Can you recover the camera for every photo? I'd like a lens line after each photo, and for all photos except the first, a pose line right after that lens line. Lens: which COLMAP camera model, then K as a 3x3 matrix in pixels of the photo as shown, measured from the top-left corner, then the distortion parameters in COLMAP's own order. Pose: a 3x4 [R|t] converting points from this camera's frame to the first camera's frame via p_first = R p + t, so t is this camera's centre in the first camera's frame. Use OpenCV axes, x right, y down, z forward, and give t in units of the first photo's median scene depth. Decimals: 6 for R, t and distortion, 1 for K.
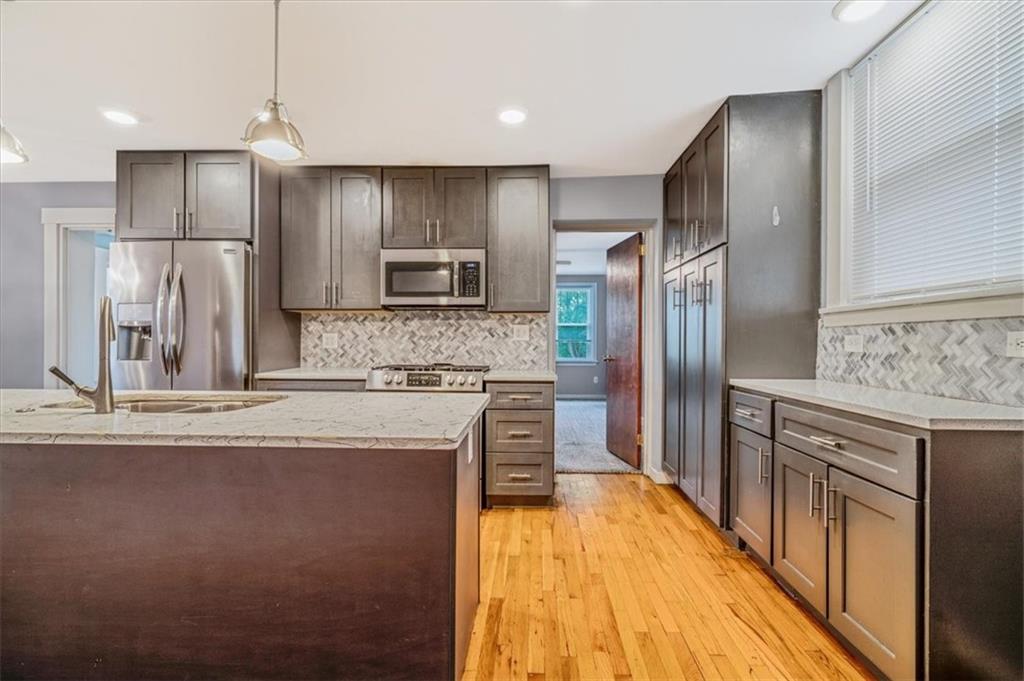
lens RADIAL K [[463.5, 0, 511.9], [0, 463.5, 341.9], [0, 0, 1]] dist [-0.002066, 0.001385]
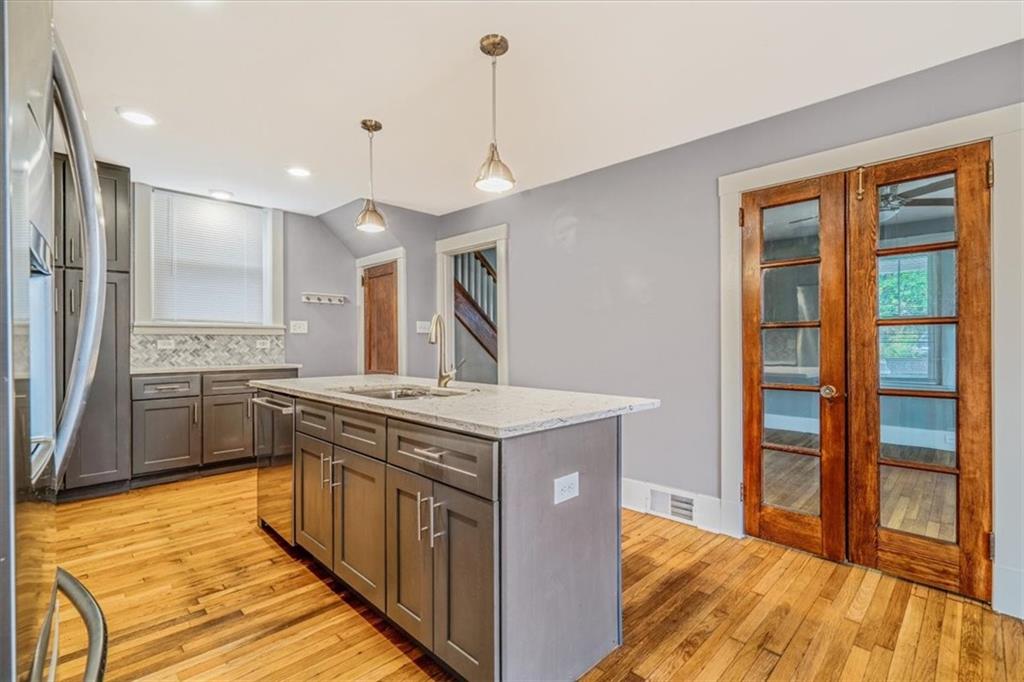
lens RADIAL K [[463.5, 0, 509.4], [0, 463.5, 344.3], [0, 0, 1]] dist [-0.002066, 0.001385]
pose [[-0.737412, -0.002518, 0.675438, -1.050039], [0.001448, 0.999985, 0.005309, -0.003324], [-0.675441, 0.004893, -0.737398, 0.995577]]
